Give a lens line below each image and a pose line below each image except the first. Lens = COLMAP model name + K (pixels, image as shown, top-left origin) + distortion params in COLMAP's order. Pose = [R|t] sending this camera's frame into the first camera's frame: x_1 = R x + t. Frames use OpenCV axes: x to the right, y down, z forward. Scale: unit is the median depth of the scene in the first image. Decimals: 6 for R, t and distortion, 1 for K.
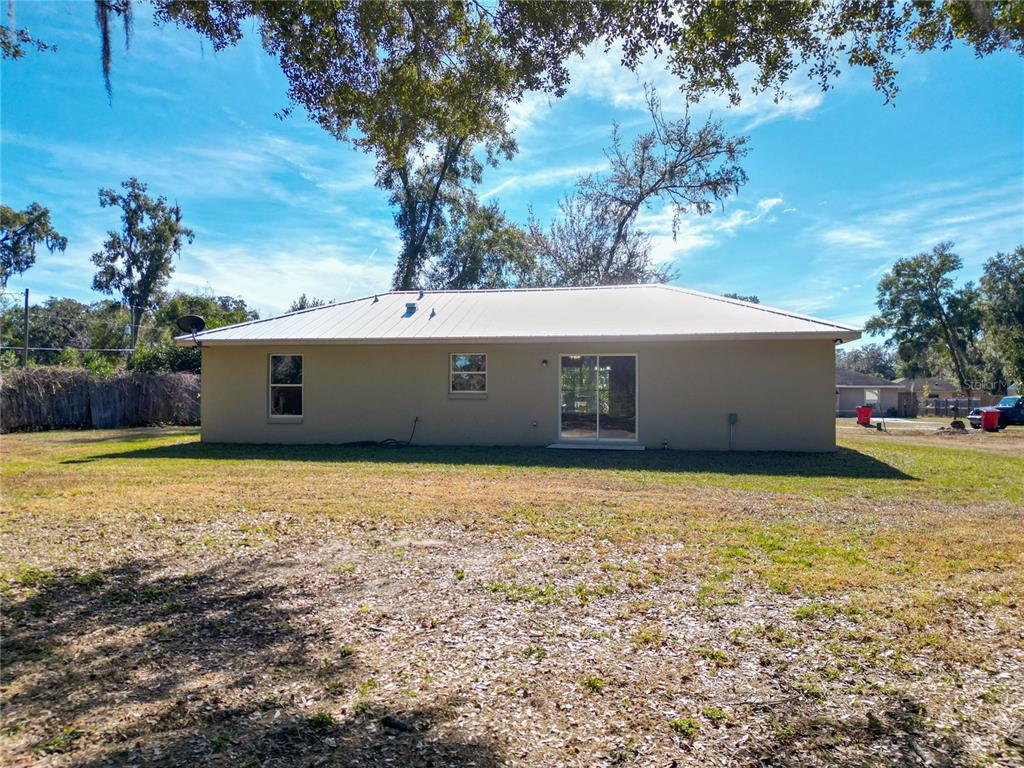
lens RADIAL K [[713.7, 0, 512.4], [0, 713.7, 386.1], [0, 0, 1]] dist [0.008239, 0.001958]
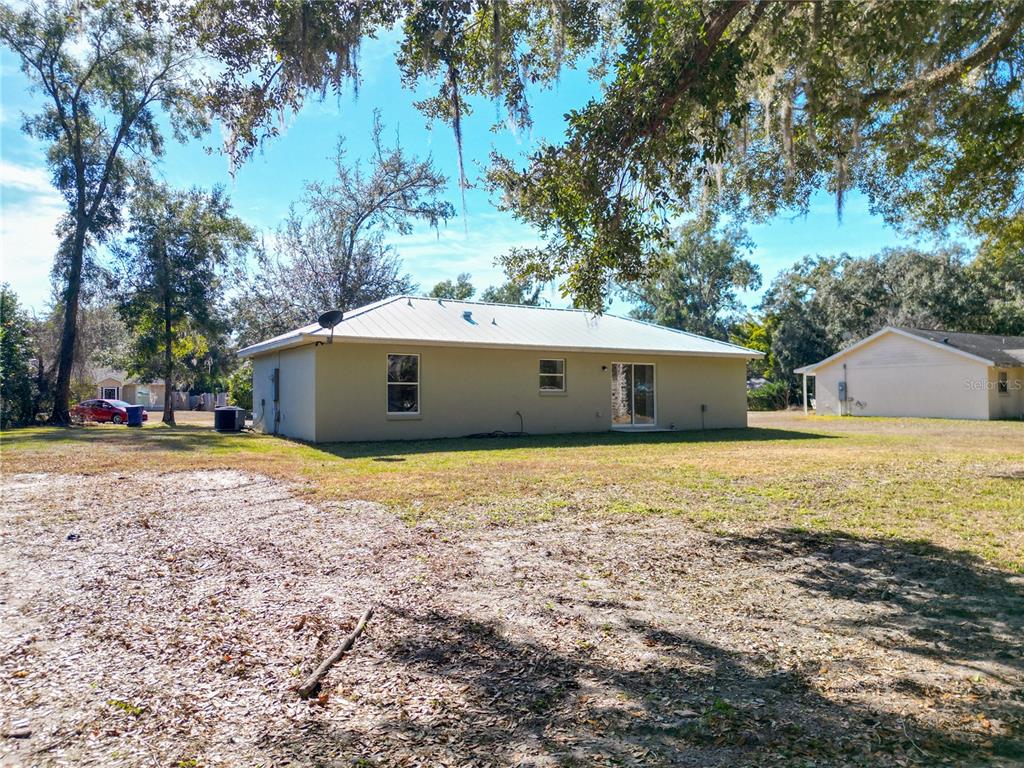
lens RADIAL K [[713.7, 0, 513.2], [0, 713.7, 385.1], [0, 0, 1]] dist [0.008239, 0.001958]
pose [[0.728979, 0.008600, 0.684482, -0.909881], [-0.007121, 0.999962, -0.004980, 0.006042], [-0.684499, -0.001244, 0.729013, 0.130345]]
